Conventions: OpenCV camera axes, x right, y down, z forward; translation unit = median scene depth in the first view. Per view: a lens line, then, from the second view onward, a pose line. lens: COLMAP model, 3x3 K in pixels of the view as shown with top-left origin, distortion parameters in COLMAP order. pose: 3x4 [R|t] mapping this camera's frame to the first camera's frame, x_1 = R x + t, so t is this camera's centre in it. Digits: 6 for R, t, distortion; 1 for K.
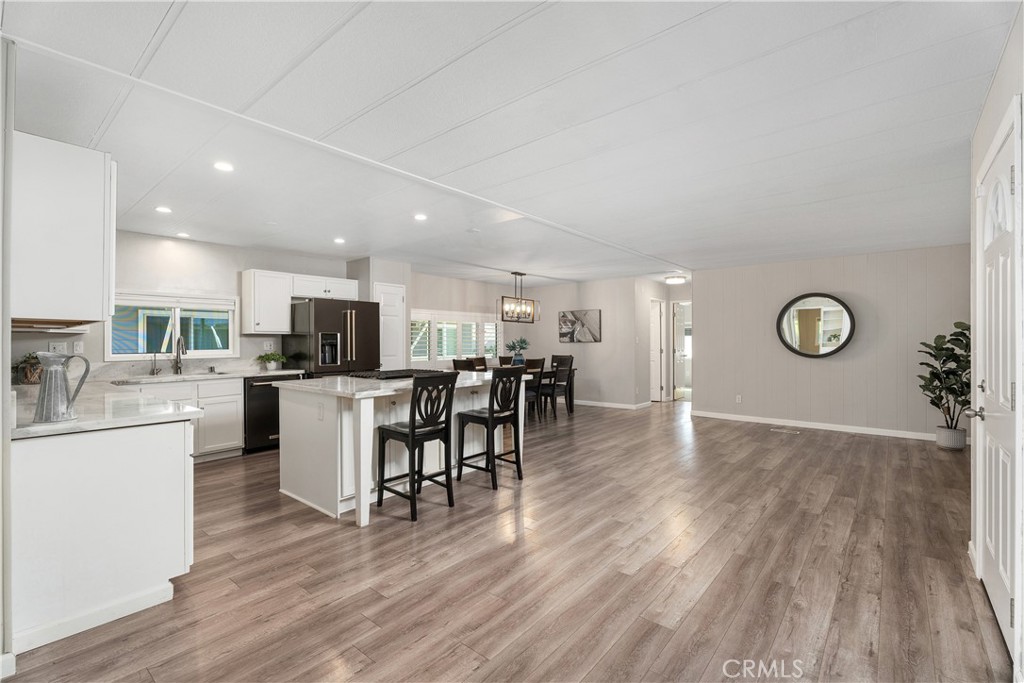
lens RADIAL K [[453.8, 0, 510.7], [0, 453.8, 340.9], [0, 0, 1]] dist [0.003666, -0.003023]
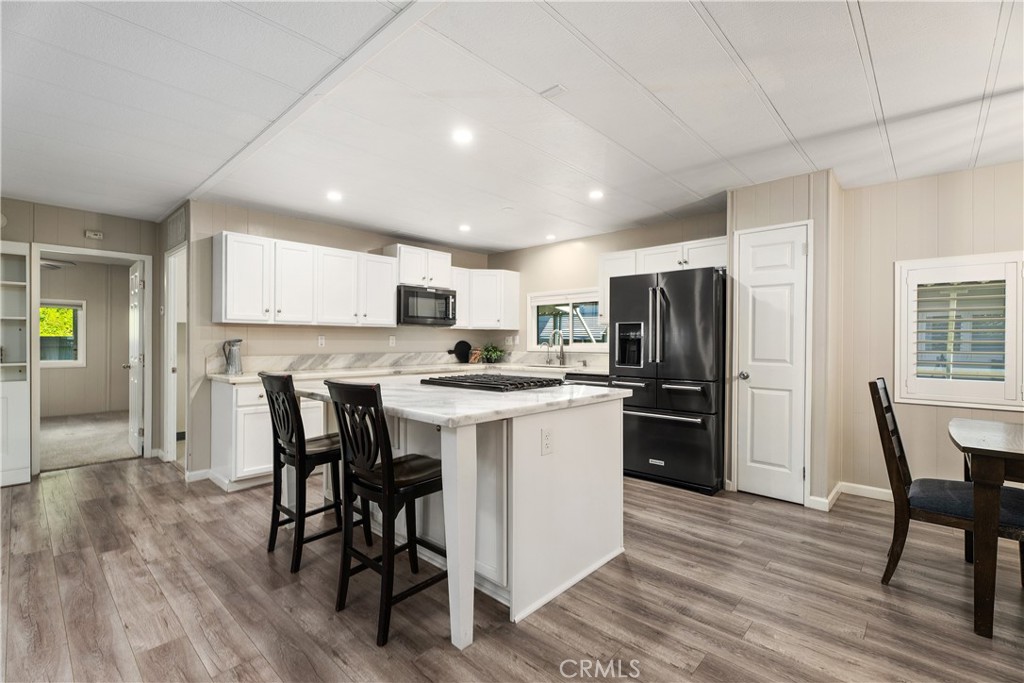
lens RADIAL K [[453.8, 0, 513.4], [0, 453.8, 341.3], [0, 0, 1]] dist [0.003666, -0.003023]
pose [[-0.044895, 0.007371, -0.998965, 0.378755], [-0.000010, 0.999973, 0.007379, 0.007878], [0.998992, 0.000341, -0.044894, 0.959546]]
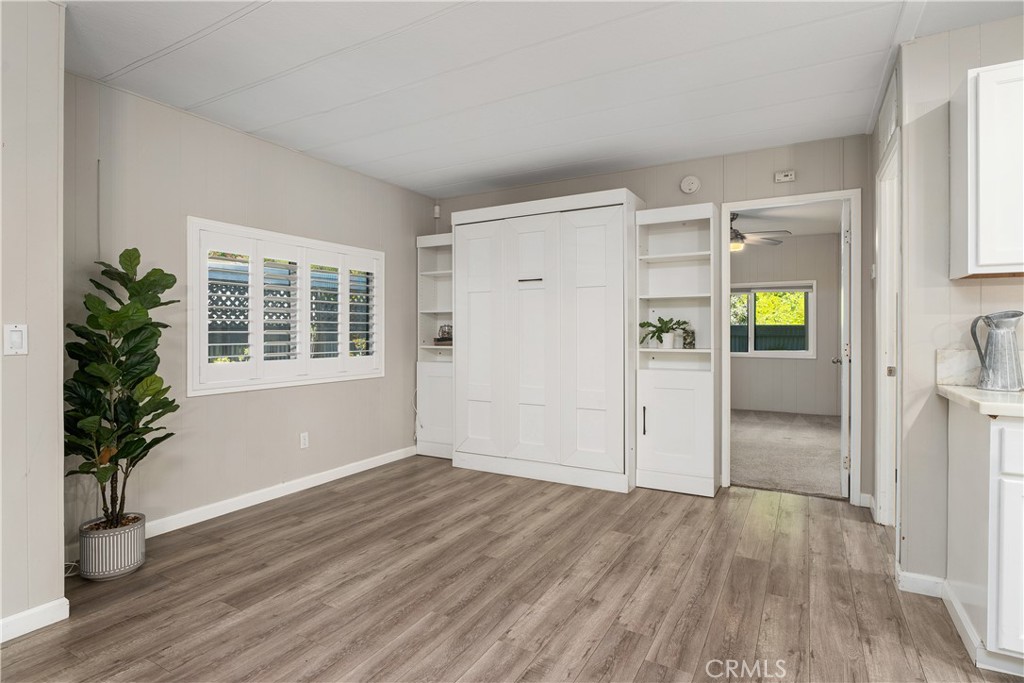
lens RADIAL K [[526.3, 0, 506.3], [0, 526.3, 329.9], [0, 0, 1]] dist [-0.009322, -0.000629]
pose [[-0.984106, 0.003860, -0.177543, 0.046252], [0.004688, 0.999980, -0.004245, 0.024780], [0.177523, -0.005009, -0.984104, 0.759819]]
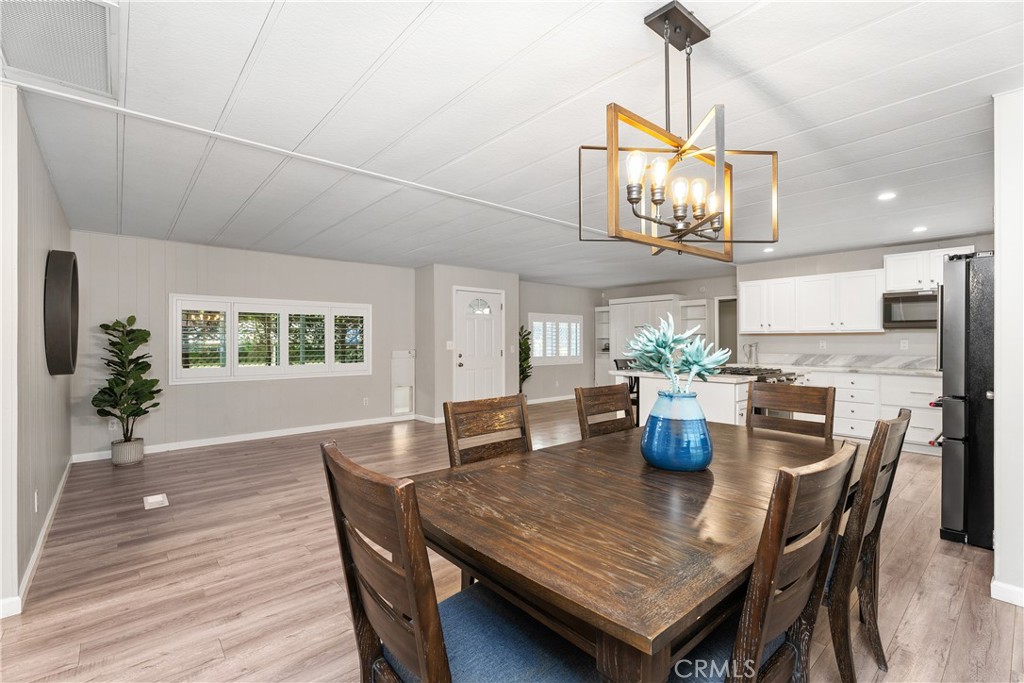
lens RADIAL K [[453.8, 0, 504.6], [0, 453.8, 340.6], [0, 0, 1]] dist [0.003666, -0.003023]
pose [[-0.985776, 0.007027, 0.167919, 0.097309], [0.006591, 0.999973, -0.003159, 0.002355], [-0.167936, -0.002007, -0.985796, 1.914558]]
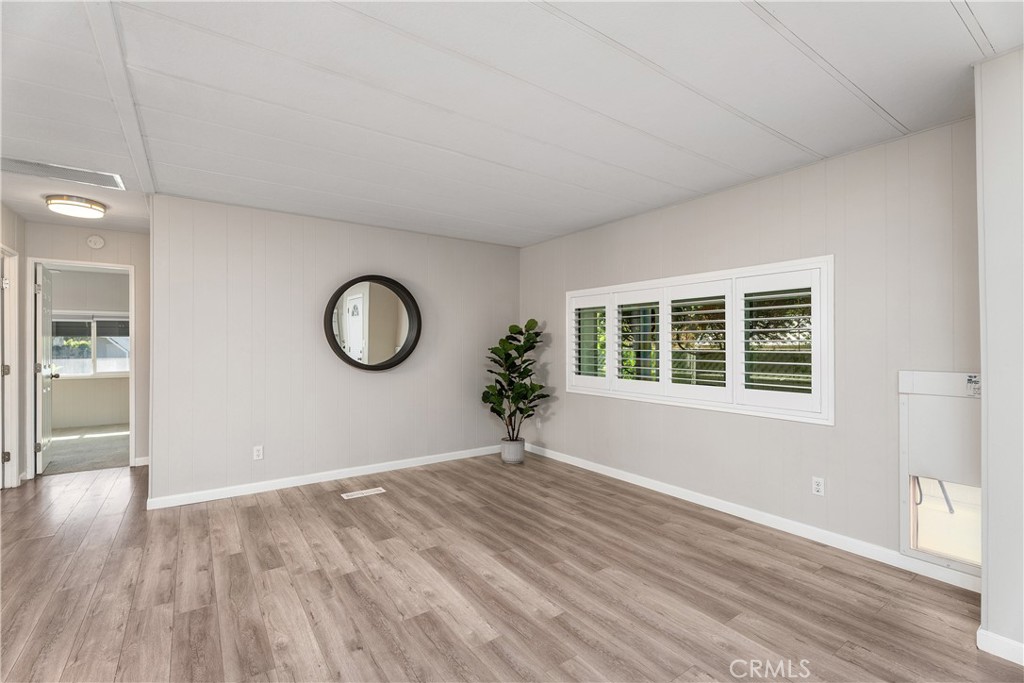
lens RADIAL K [[453.8, 0, 514.7], [0, 453.8, 338.3], [0, 0, 1]] dist [0.003666, -0.003023]
pose [[0.248593, 0.014027, 0.968506, 0.076725], [-0.000880, 0.999898, -0.014255, -0.001629], [-0.968608, 0.002691, 0.248580, 0.834790]]
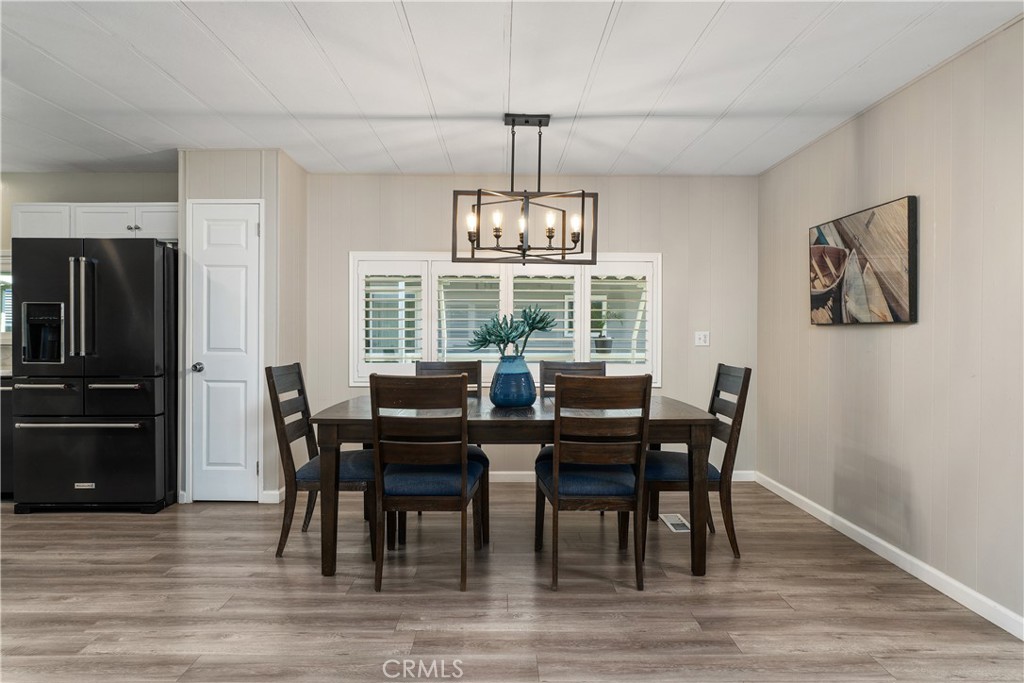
lens RADIAL K [[589.8, 0, 511.1], [0, 589.8, 337.6], [0, 0, 1]] dist [-0.016241, 0.005459]
pose [[0.652536, 0.017871, -0.757547, 0.538662], [-0.003393, 0.999781, 0.020663, 0.008353], [0.757750, -0.010913, 0.652454, 1.095819]]
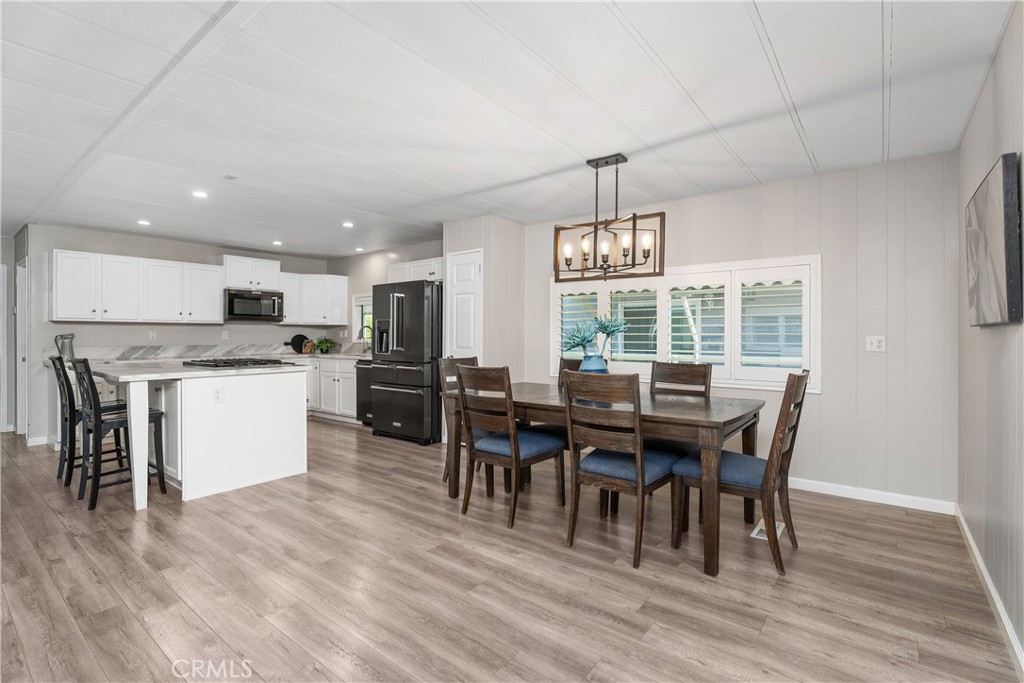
lens RADIAL K [[475.9, 0, 513.8], [0, 475.9, 334.9], [0, 0, 1]] dist [-0.012564, -0.000168]
pose [[0.034877, 0.006086, -0.999373, 0.693919], [0.003060, 0.999976, 0.006197, 0.009846], [0.999387, -0.003275, 0.034857, 1.404488]]
